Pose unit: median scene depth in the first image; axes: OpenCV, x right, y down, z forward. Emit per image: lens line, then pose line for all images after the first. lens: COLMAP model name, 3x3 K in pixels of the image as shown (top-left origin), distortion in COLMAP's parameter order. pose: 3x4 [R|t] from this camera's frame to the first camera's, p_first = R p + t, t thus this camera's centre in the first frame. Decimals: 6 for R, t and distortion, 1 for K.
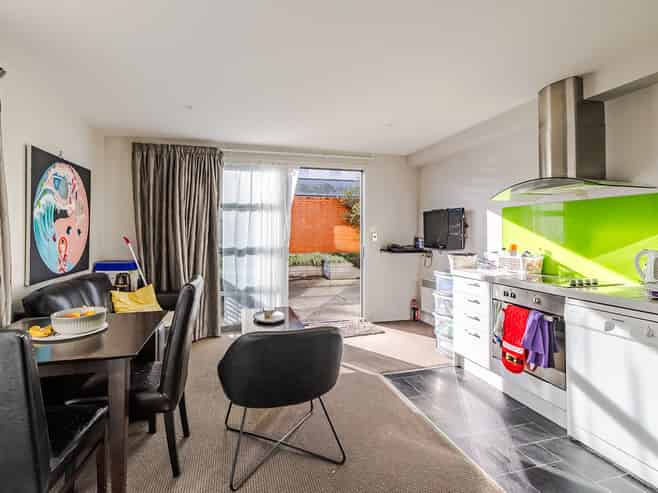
lens RADIAL K [[315.7, 0, 314.2], [0, 315.7, 244.3], [0, 0, 1]] dist [-0.020455, 0.000117]
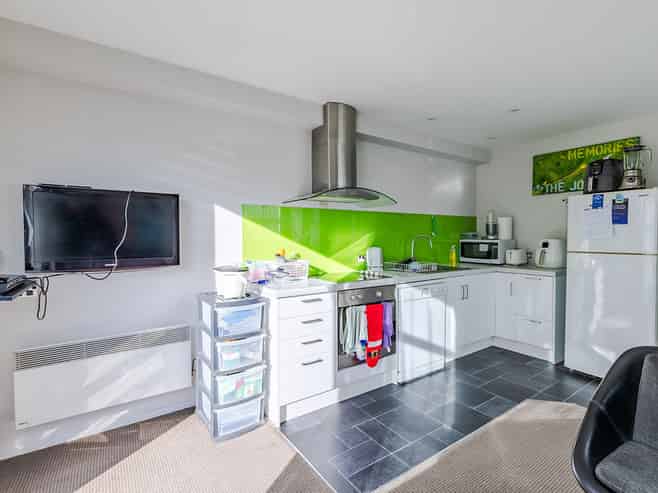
lens RADIAL K [[315.7, 0, 314.2], [0, 315.7, 244.3], [0, 0, 1]] dist [-0.020455, 0.000117]
pose [[-0.319565, -0.019381, 0.947366, -0.304441], [0.033660, 0.998928, 0.031790, -0.048528], [-0.946966, 0.042047, -0.318570, 1.481909]]
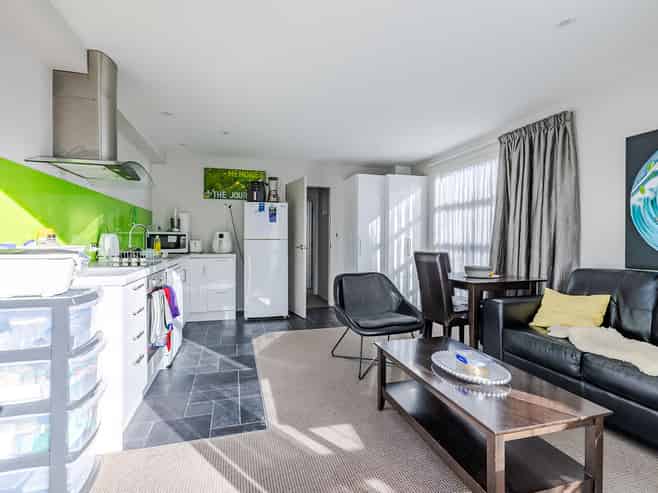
lens RADIAL K [[315.7, 0, 314.2], [0, 315.7, 244.3], [0, 0, 1]] dist [-0.020455, 0.000117]
pose [[-0.999989, -0.002126, -0.004145, 0.146120], [-0.002299, 0.999099, 0.042368, 0.004205], [0.004051, 0.042377, -0.999093, 1.994997]]
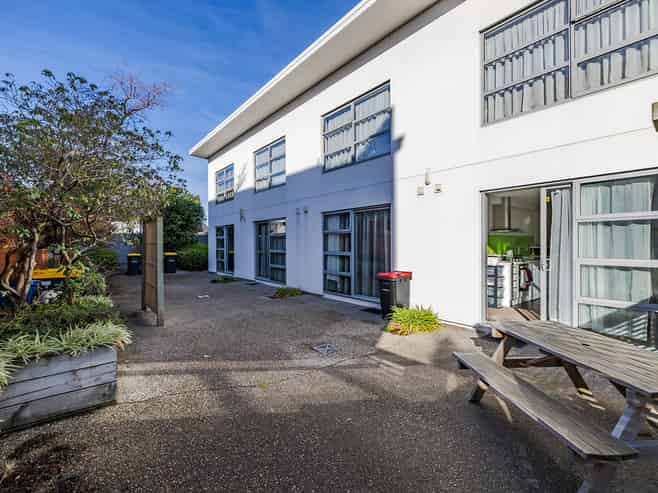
lens RADIAL K [[315.7, 0, 314.2], [0, 315.7, 244.3], [0, 0, 1]] dist [-0.020455, 0.000117]
pose [[-0.374865, -0.006437, 0.927057, -1.421905], [0.043980, 0.998727, 0.024718, -0.218145], [-0.926036, 0.050038, -0.374104, 4.024728]]
